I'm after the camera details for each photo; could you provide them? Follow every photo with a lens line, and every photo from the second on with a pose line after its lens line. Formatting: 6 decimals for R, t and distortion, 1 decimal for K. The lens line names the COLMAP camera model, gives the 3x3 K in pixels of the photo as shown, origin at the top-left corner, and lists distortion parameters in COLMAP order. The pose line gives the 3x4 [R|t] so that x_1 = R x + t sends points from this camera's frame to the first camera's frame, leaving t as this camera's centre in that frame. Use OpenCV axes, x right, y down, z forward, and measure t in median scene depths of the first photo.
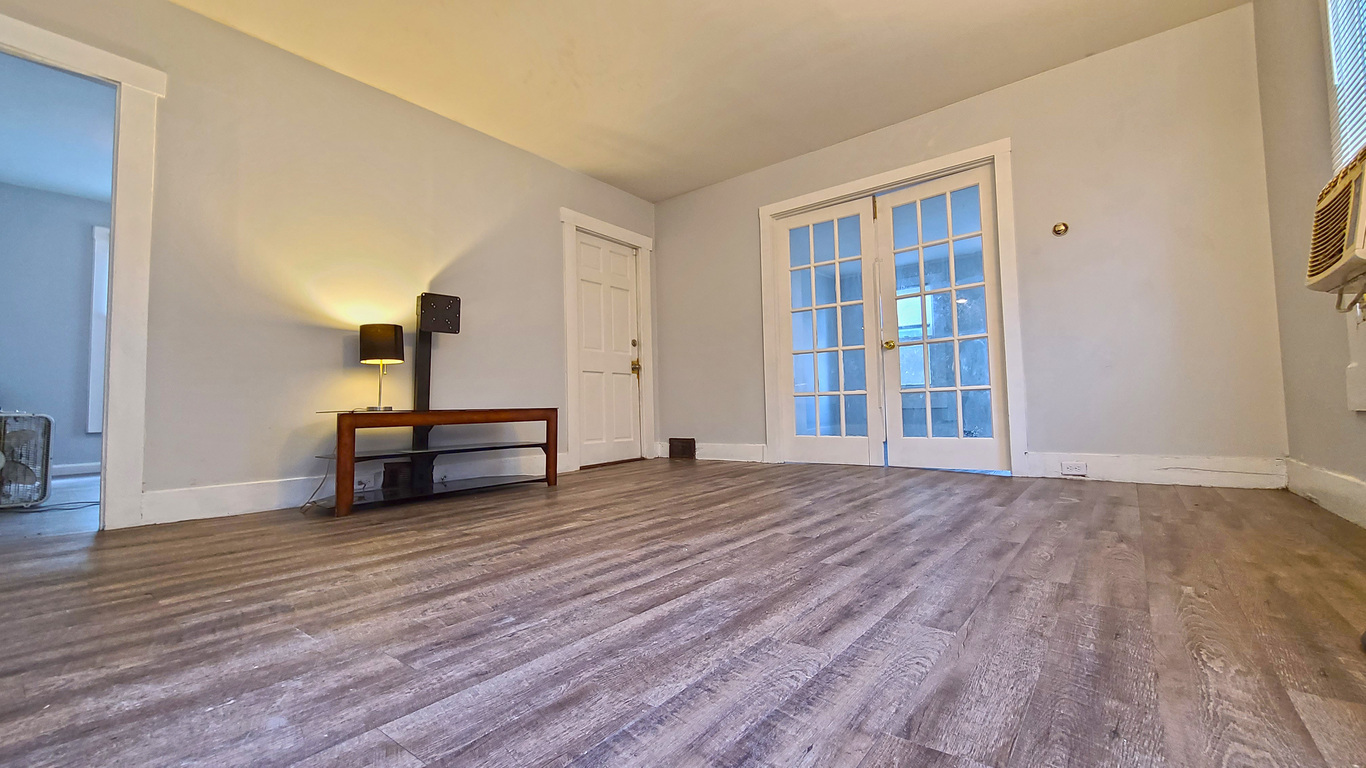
lens RADIAL K [[556.3, 0, 683.3], [0, 556.3, 380.5], [0, 0, 1]] dist [-0.001983, 0.000759]
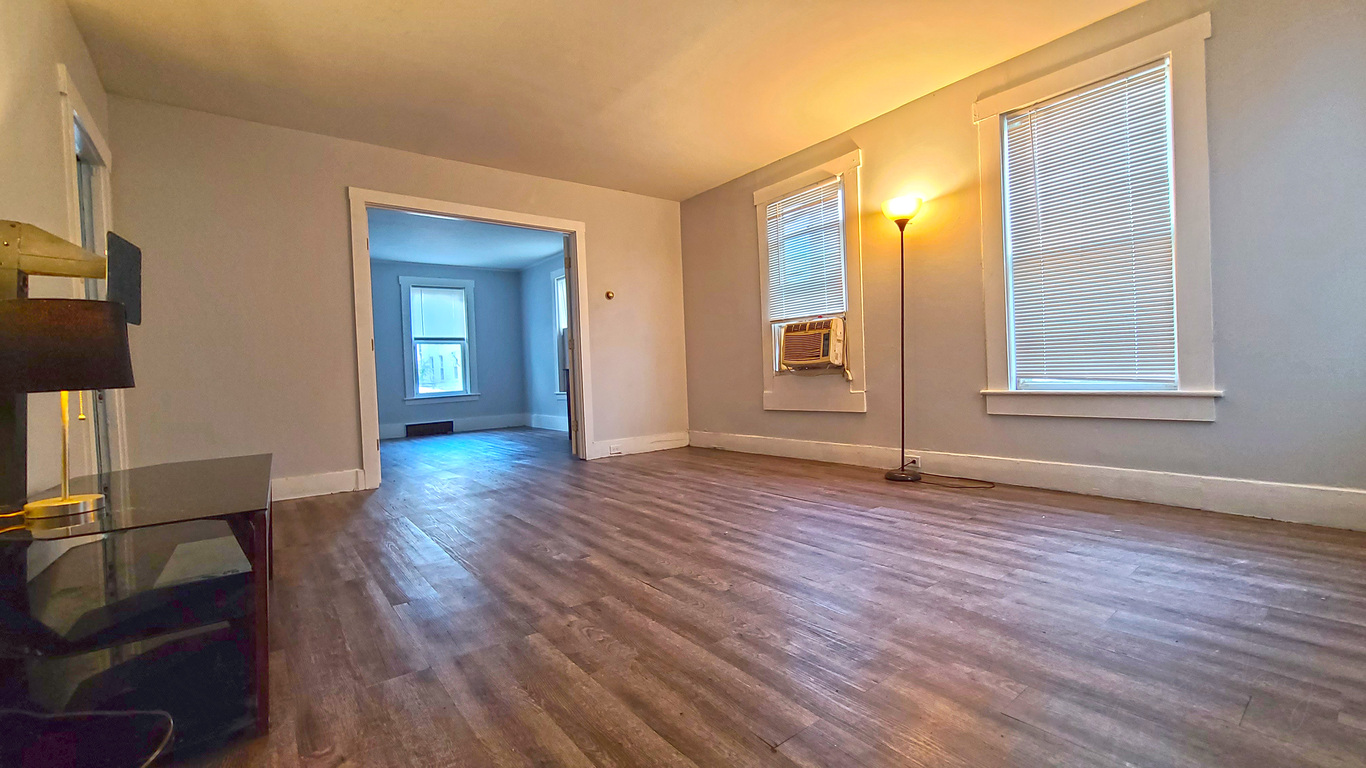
lens RADIAL K [[556.3, 0, 678.4], [0, 556.3, 382.4], [0, 0, 1]] dist [-0.001983, 0.000759]
pose [[0.238761, -0.003871, 0.971071, -2.202280], [-0.022557, 0.999700, 0.009532, -0.140207], [-0.970816, -0.024180, 0.238602, 1.237485]]
